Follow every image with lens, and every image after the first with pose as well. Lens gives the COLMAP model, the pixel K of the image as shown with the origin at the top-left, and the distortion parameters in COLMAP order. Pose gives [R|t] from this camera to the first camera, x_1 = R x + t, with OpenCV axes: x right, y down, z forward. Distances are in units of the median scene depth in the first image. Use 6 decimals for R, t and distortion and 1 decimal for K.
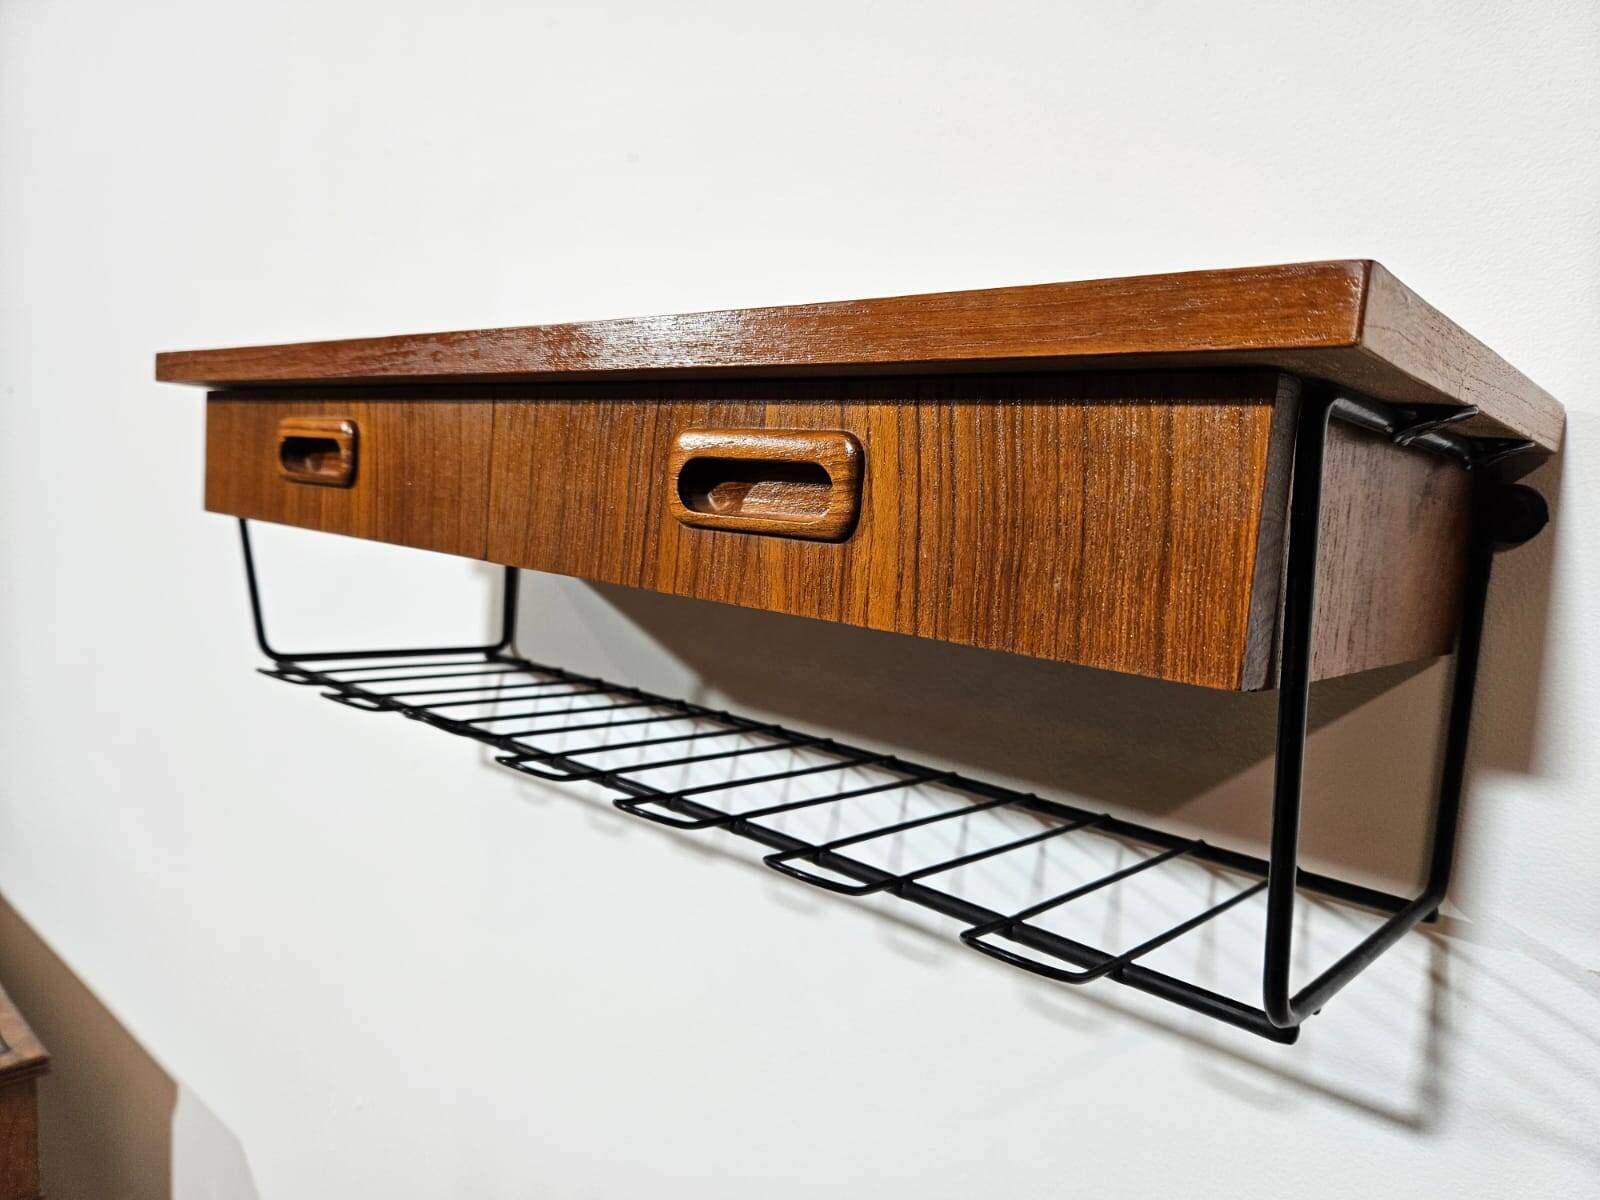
lens RADIAL K [[1080.6, 0, 812.3], [0, 1080.6, 612.0], [0, 0, 1]] dist [0.055917, -0.059992]
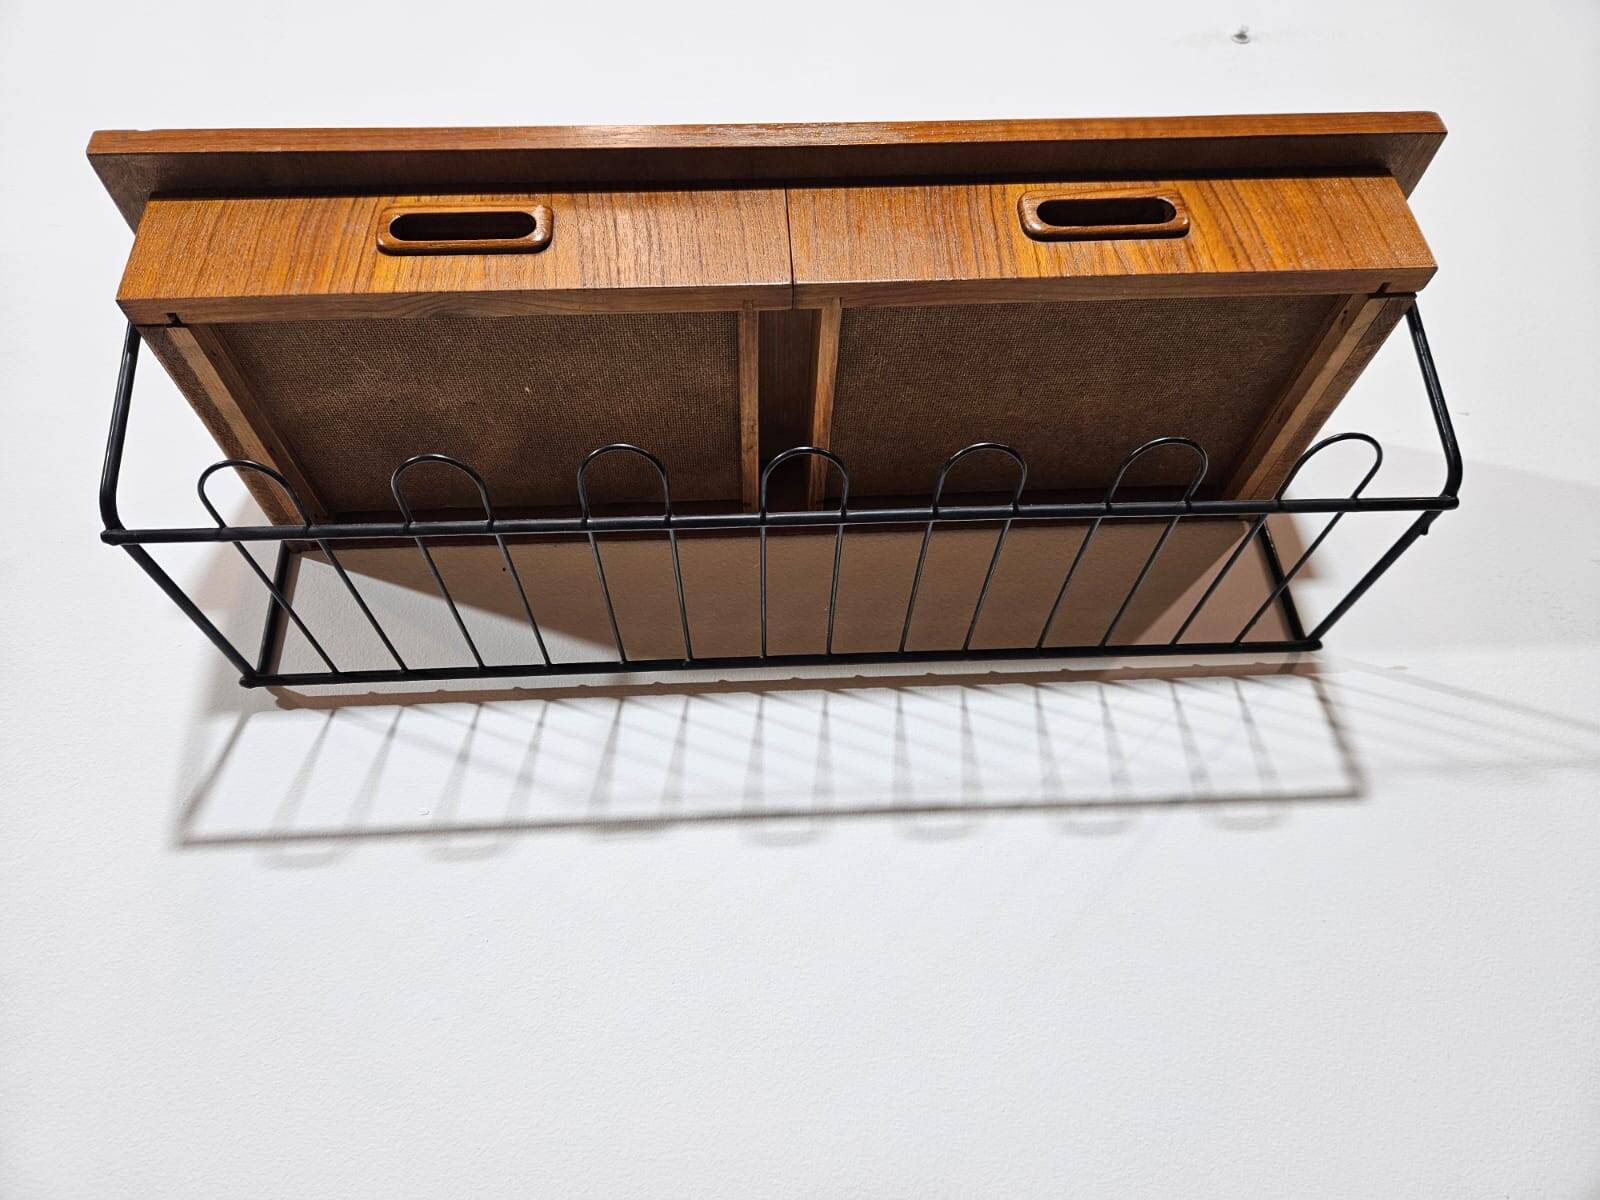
lens RADIAL K [[1080.6, 0, 773.1], [0, 1080.6, 593.4], [0, 0, 1]] dist [0.055917, -0.059992]
pose [[0.728185, 0.234908, 0.643867, -1.084073], [0.174605, 0.844852, -0.505706, 0.892051], [-0.662767, 0.480670, 0.574192, 0.572303]]
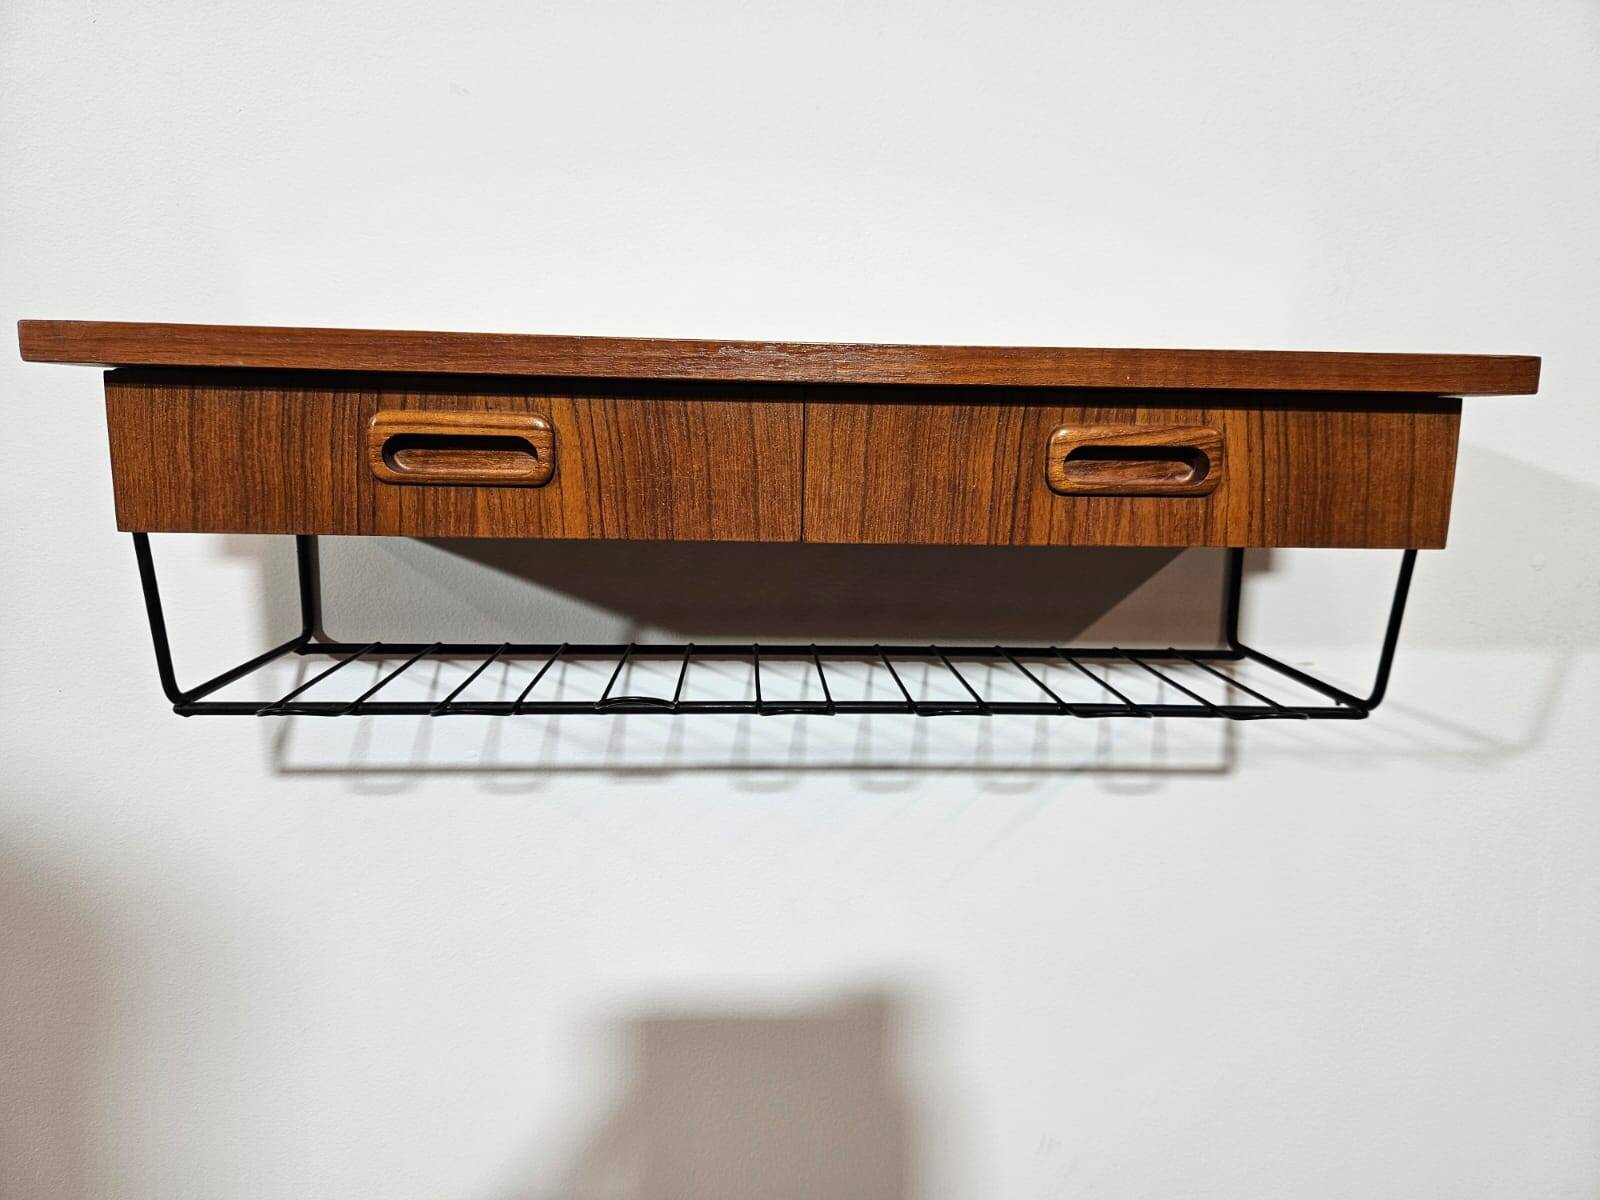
lens RADIAL K [[1080.6, 0, 783.5], [0, 1080.6, 602.3], [0, 0, 1]] dist [0.055917, -0.059992]
pose [[0.714979, -0.185876, 0.673985, -1.214669], [0.109060, 0.981862, 0.155091, -0.181239], [-0.690588, -0.037382, 0.722282, 0.210762]]
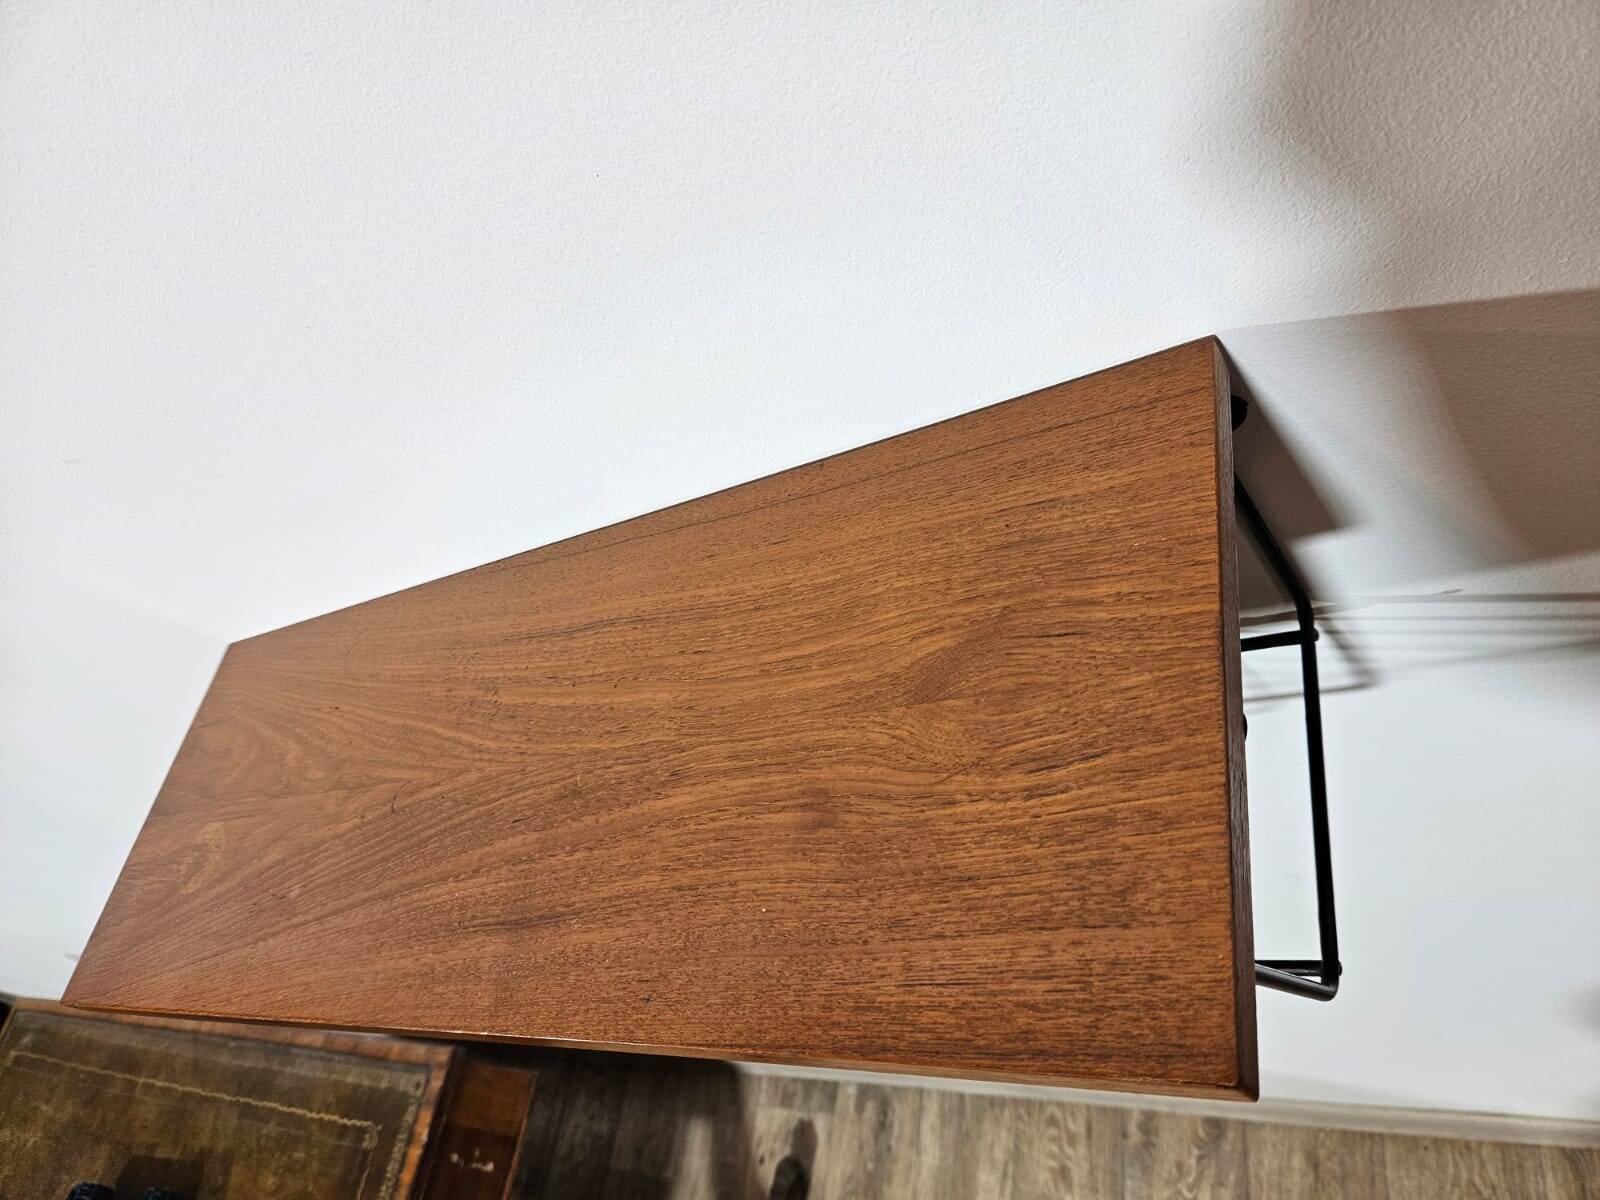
lens RADIAL K [[1080.6, 0, 800.5], [0, 1080.6, 606.9], [0, 0, 1]] dist [0.055917, -0.059992]
pose [[0.654325, -0.739787, -0.156758, 0.405378], [0.670391, 0.471550, 0.572902, -0.833373], [-0.349906, -0.479953, 0.804494, 0.230481]]
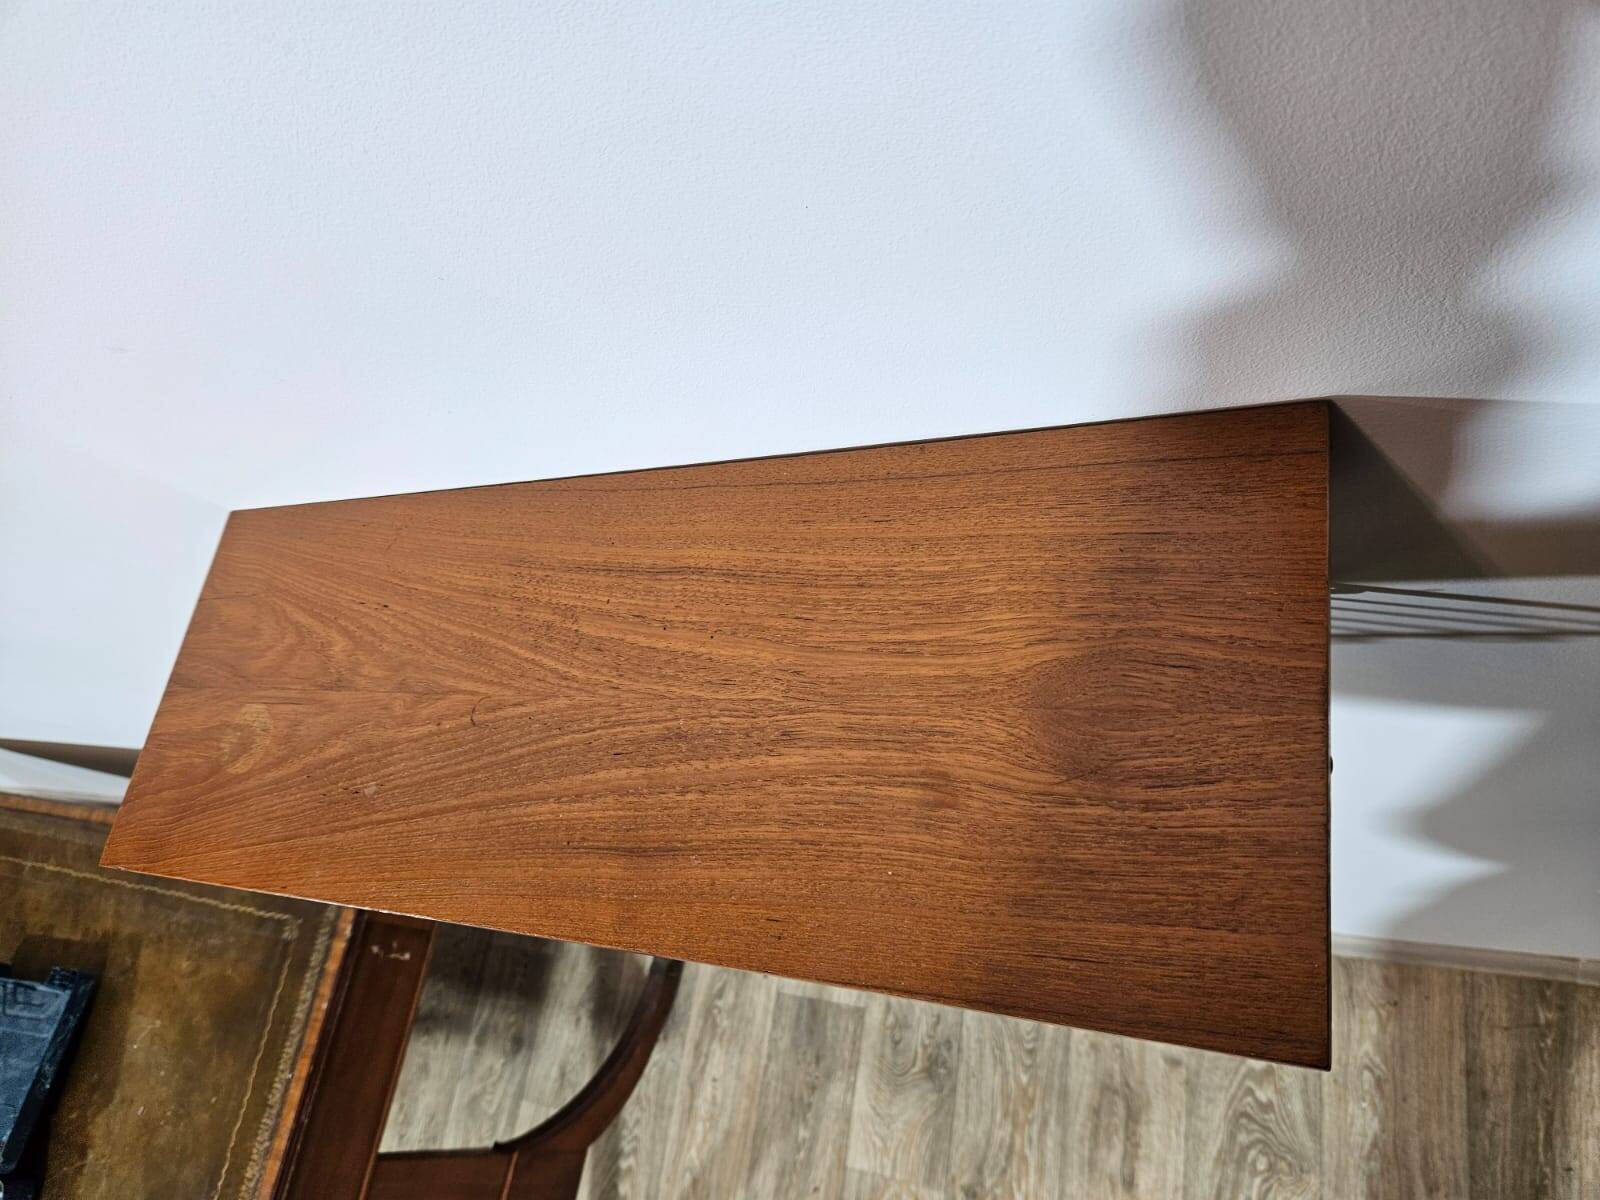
lens RADIAL K [[1080.6, 0, 770.4], [0, 1080.6, 611.3], [0, 0, 1]] dist [0.055917, -0.059992]
pose [[0.721031, -0.659119, -0.213722, 0.367590], [0.566053, 0.382420, 0.730301, -1.153449], [-0.399624, -0.647547, 0.648833, 0.371643]]
